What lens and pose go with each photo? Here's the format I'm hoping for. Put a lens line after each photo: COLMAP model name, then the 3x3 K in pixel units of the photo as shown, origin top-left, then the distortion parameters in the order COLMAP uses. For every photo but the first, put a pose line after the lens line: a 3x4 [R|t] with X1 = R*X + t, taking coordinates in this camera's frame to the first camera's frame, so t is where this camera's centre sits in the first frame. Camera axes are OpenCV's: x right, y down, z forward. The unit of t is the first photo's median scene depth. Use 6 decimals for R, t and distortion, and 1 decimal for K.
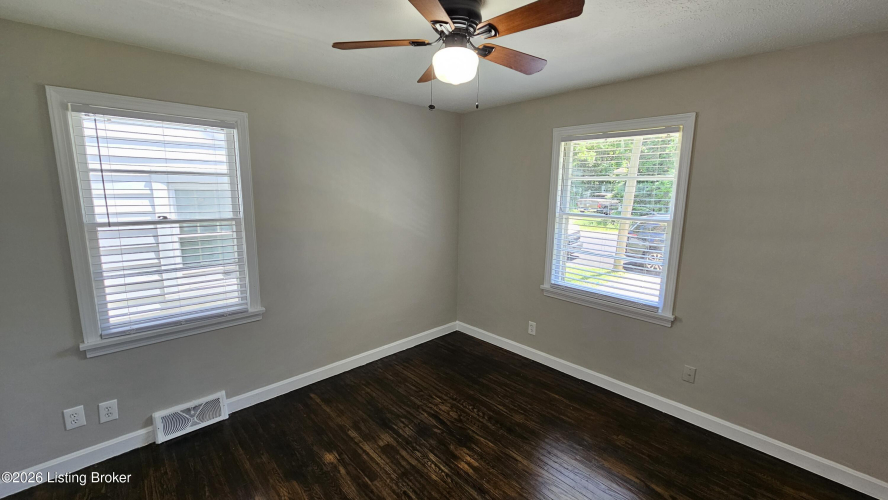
lens RADIAL K [[362.9, 0, 444.9], [0, 362.9, 245.3], [0, 0, 1]] dist [-0.000260, 0.000451]
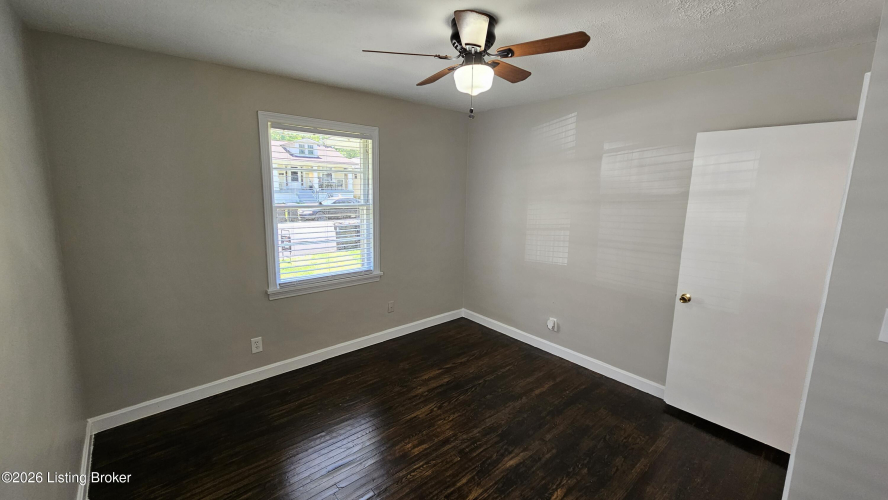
lens RADIAL K [[362.9, 0, 444.9], [0, 362.9, 245.3], [0, 0, 1]] dist [-0.000260, 0.000451]
pose [[0.038927, -0.177771, 0.983302, -0.733992], [0.137400, 0.975652, 0.170949, -0.113934], [-0.989750, 0.128451, 0.062405, 0.660105]]
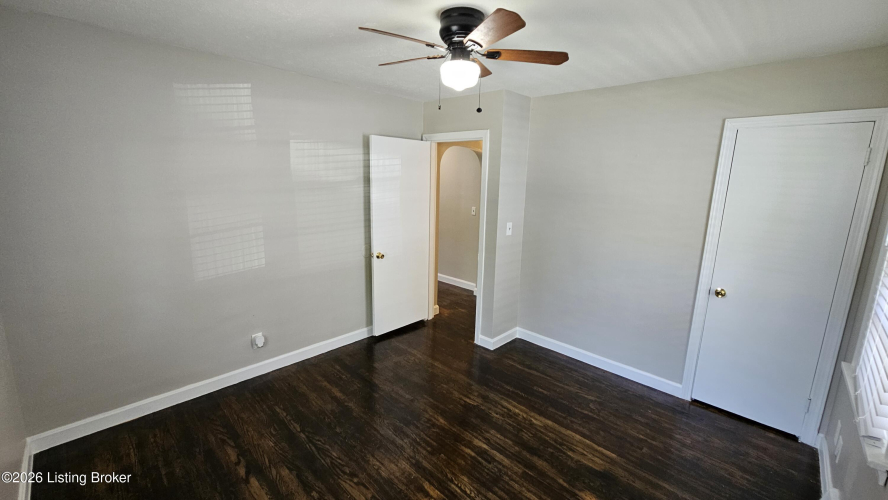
lens RADIAL K [[361.2, 0, 444.3], [0, 361.2, 245.8], [0, 0, 1]] dist [0.001033, 0.000139]
pose [[-0.998113, -0.027700, -0.054809, 0.077828], [-0.044543, 0.940943, 0.335621, -0.220492], [0.042275, 0.337429, -0.940401, 1.382051]]
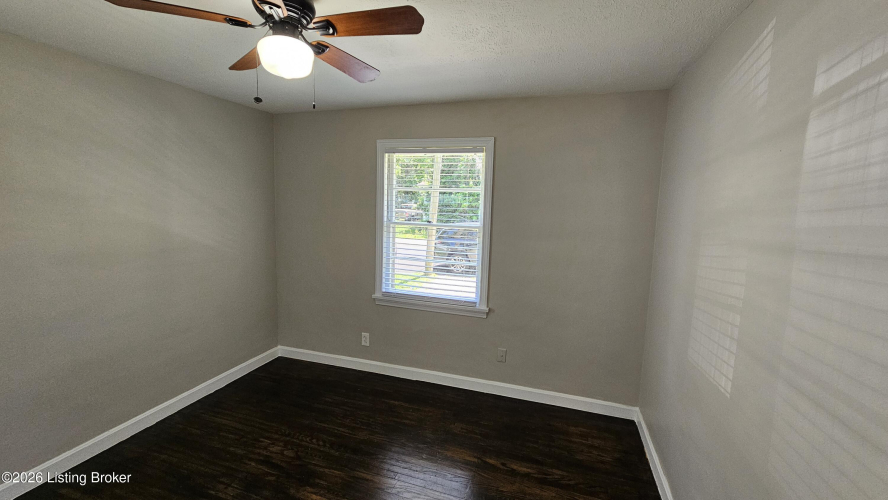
lens RADIAL K [[362.9, 0, 444.9], [0, 362.9, 245.3], [0, 0, 1]] dist [-0.000260, 0.000451]
pose [[0.875538, -0.046541, 0.480903, -0.045959], [0.059576, 0.998153, -0.011865, -0.002118], [-0.479463, 0.039039, 0.876693, 0.031446]]
